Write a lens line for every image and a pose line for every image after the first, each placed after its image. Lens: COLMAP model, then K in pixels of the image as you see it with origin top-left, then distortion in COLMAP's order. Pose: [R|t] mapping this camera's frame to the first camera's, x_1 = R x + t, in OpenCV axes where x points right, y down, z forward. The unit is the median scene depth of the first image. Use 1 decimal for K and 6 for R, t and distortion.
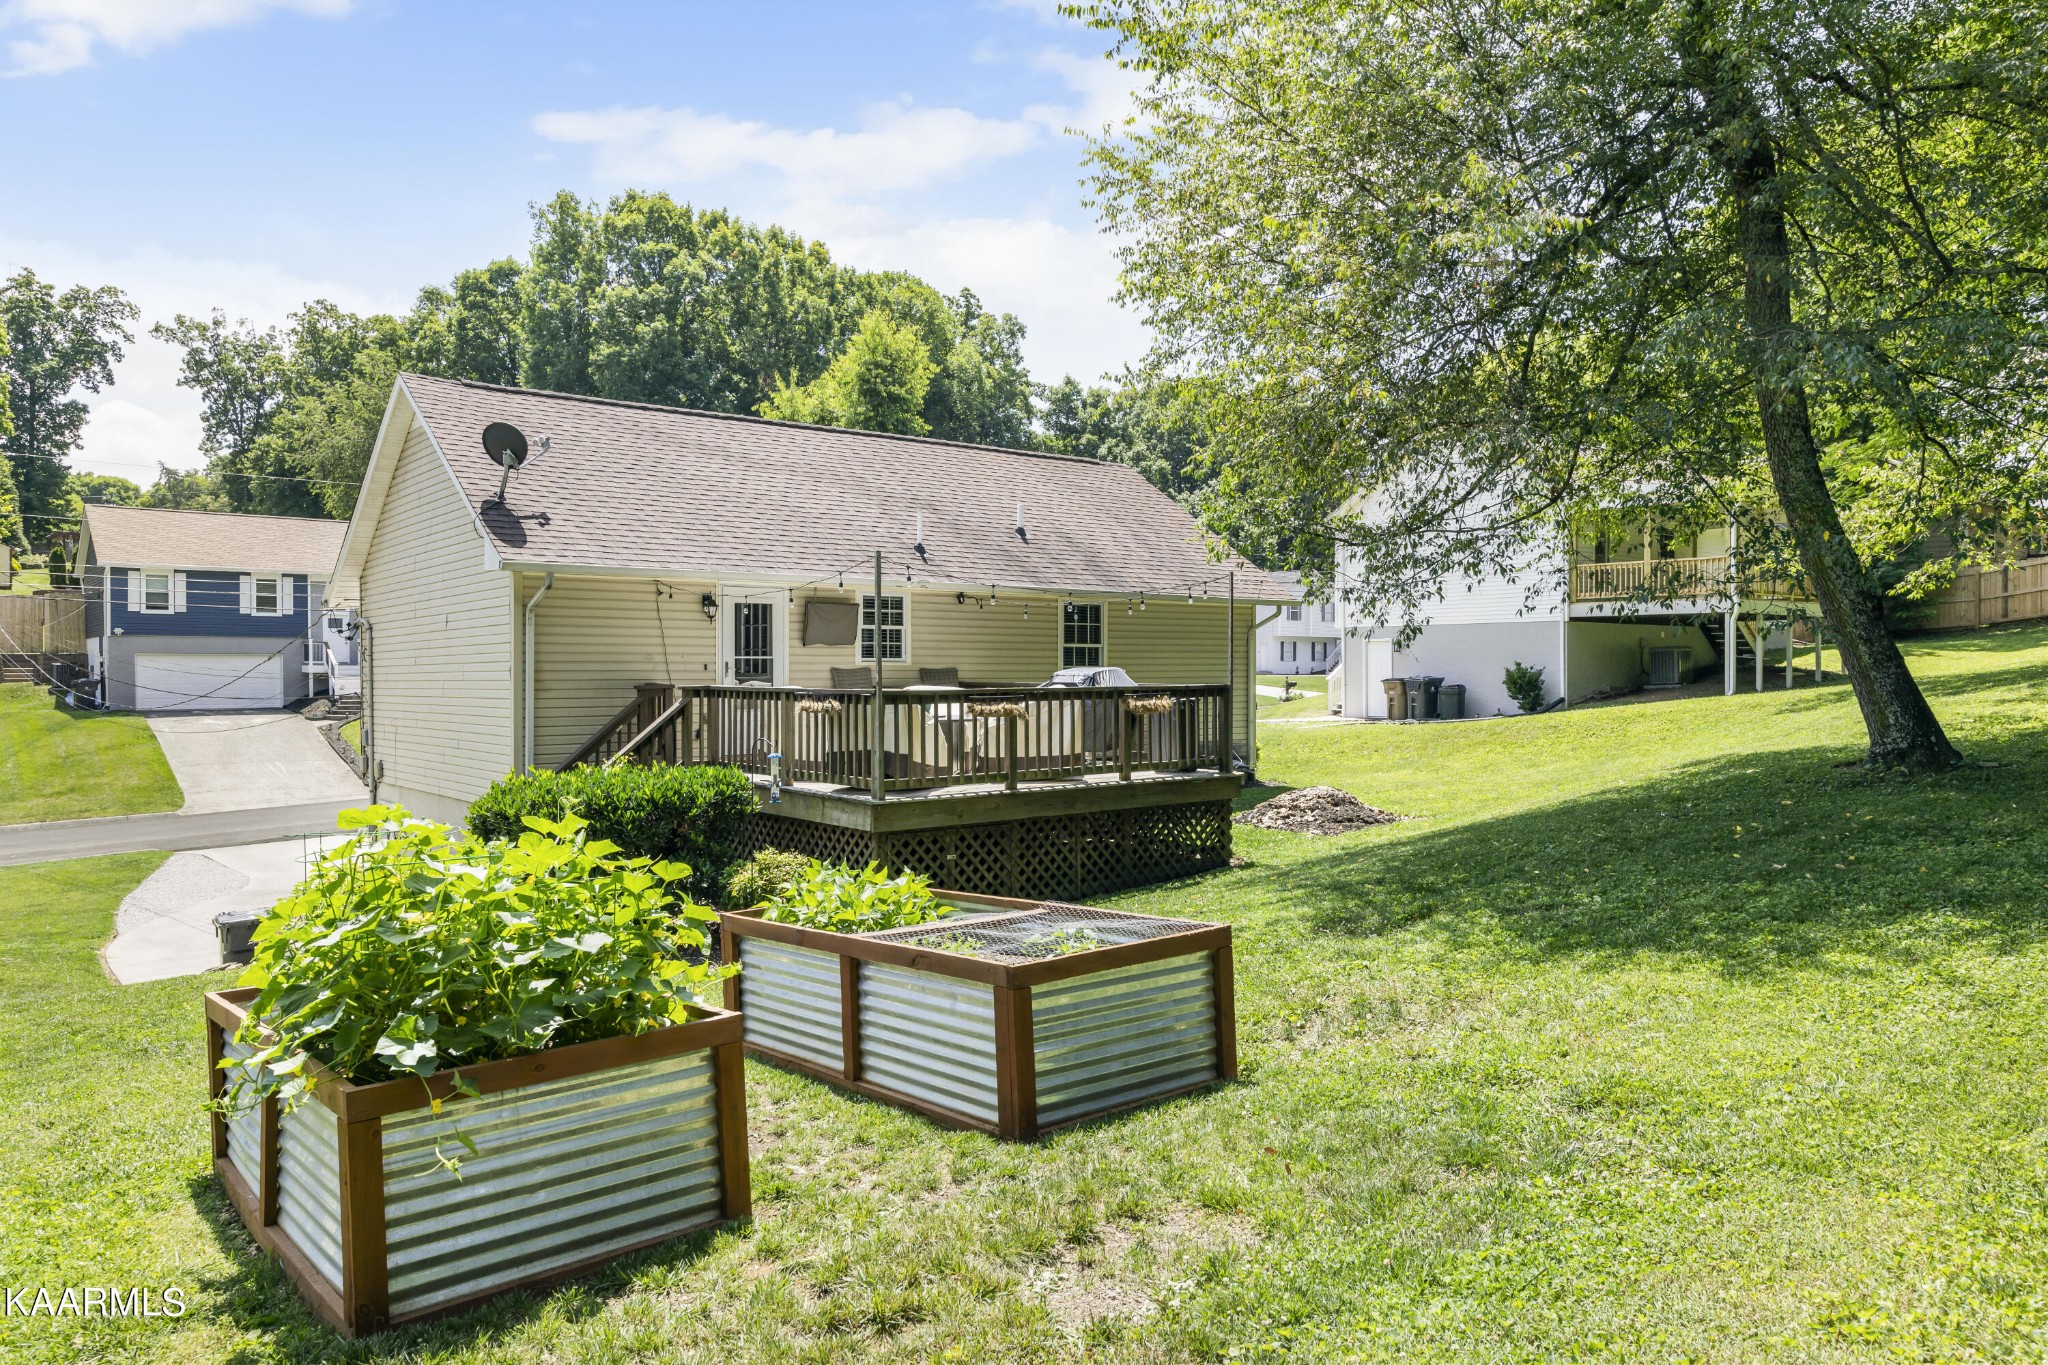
lens RADIAL K [[1313.7, 0, 1024.0], [0, 1313.7, 682.5], [0, 0, 1]] dist [0.025758, -0.000520]
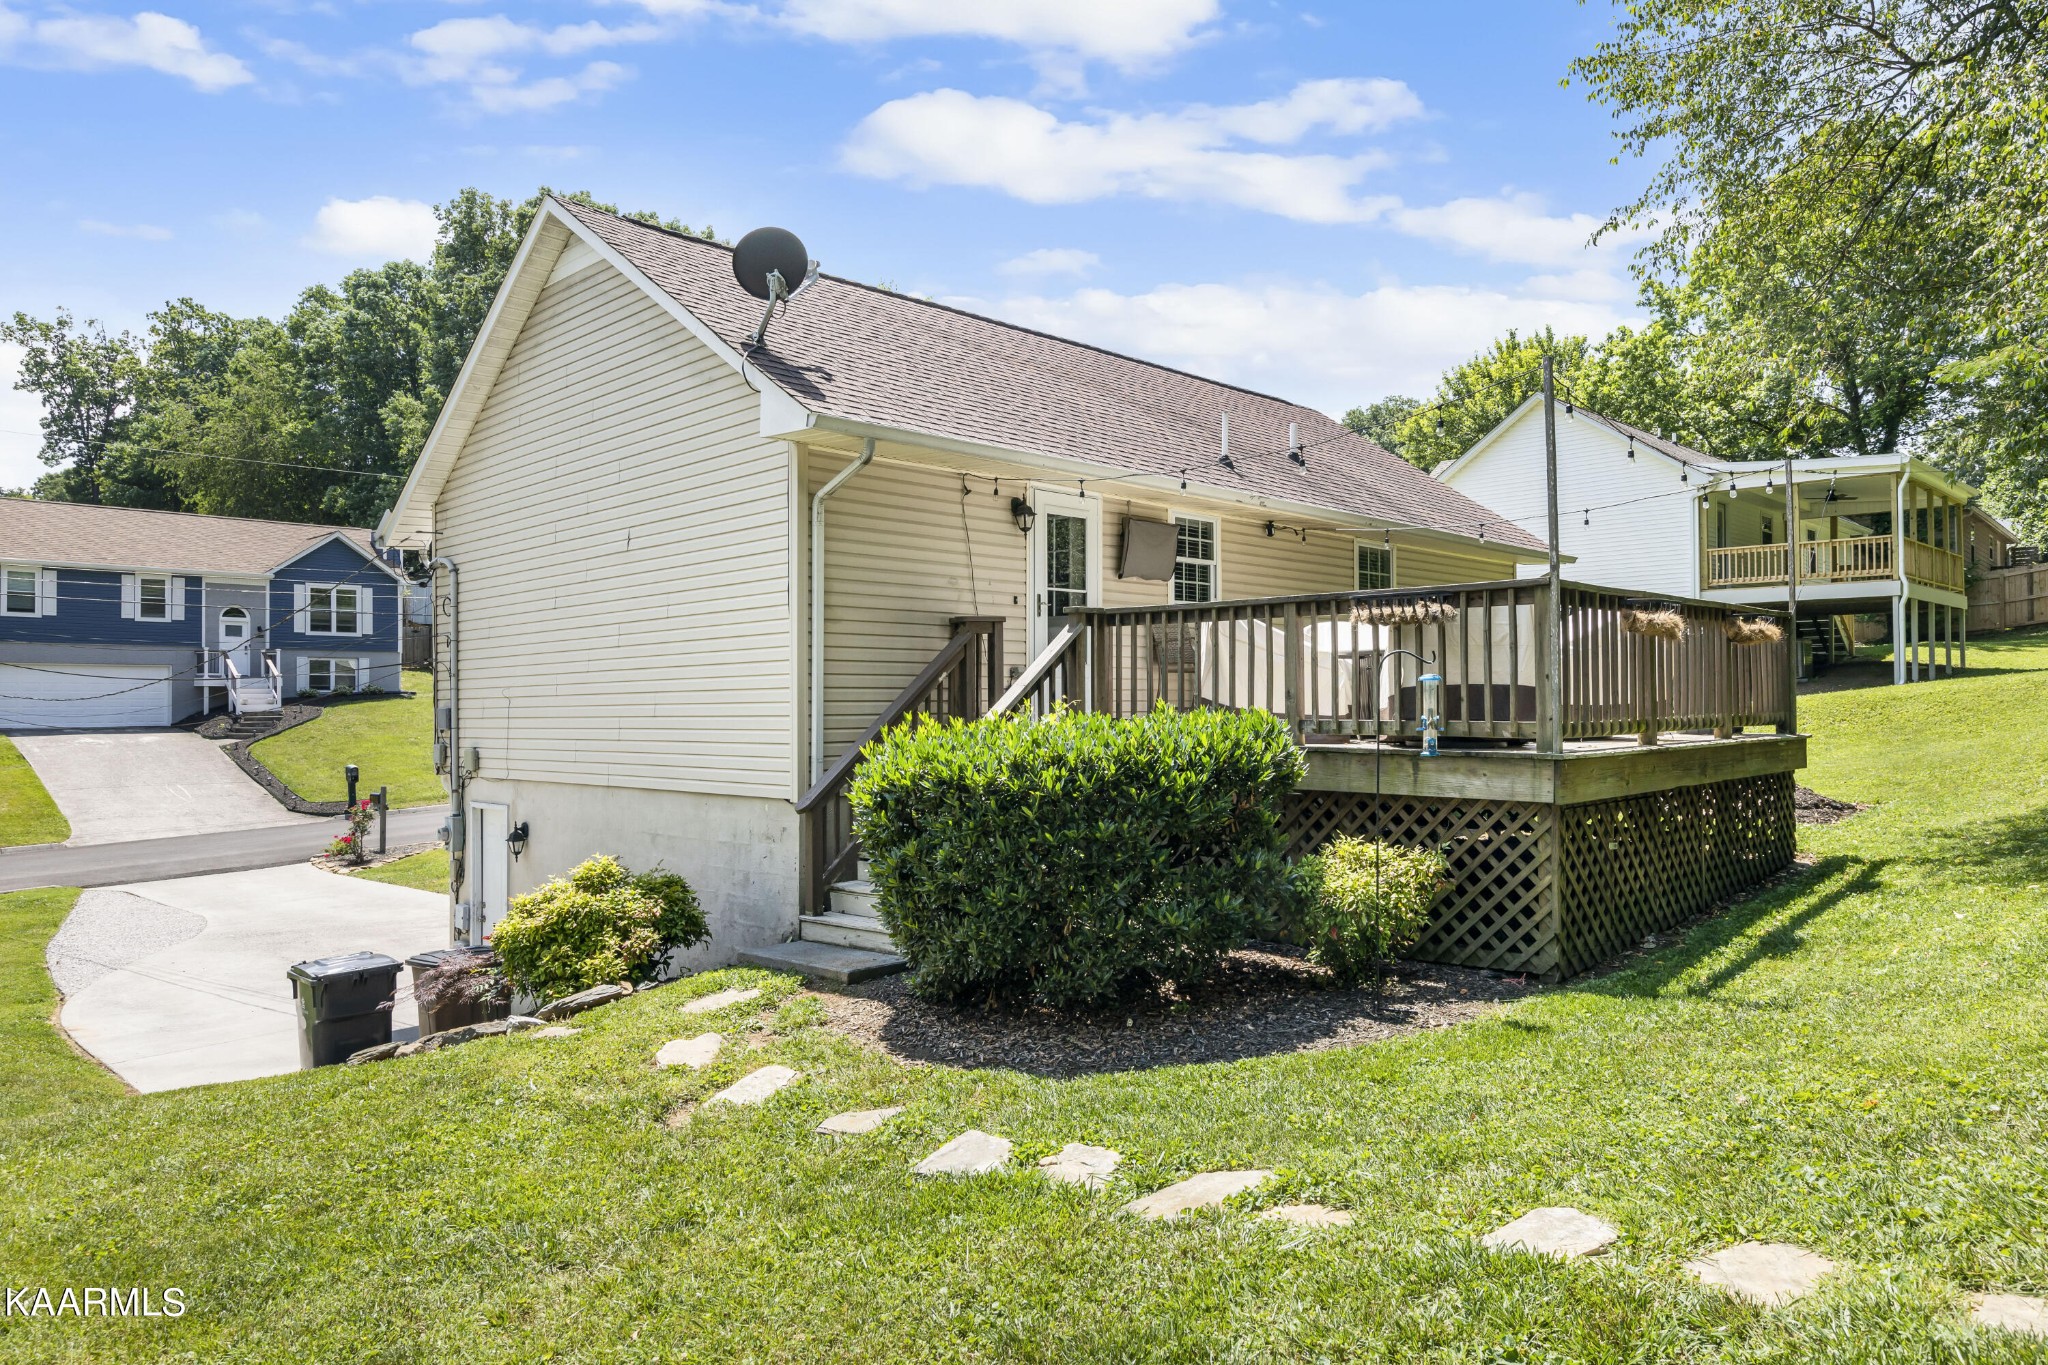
lens RADIAL K [[1264.0, 0, 1024.0], [0, 1264.0, 682.5], [0, 0, 1]] dist [0.004837, 0.002586]
pose [[0.992584, -0.001107, 0.121558, -0.108339], [0.004671, 0.999567, -0.029038, 0.018016], [-0.121473, 0.029390, 0.992160, 0.106735]]
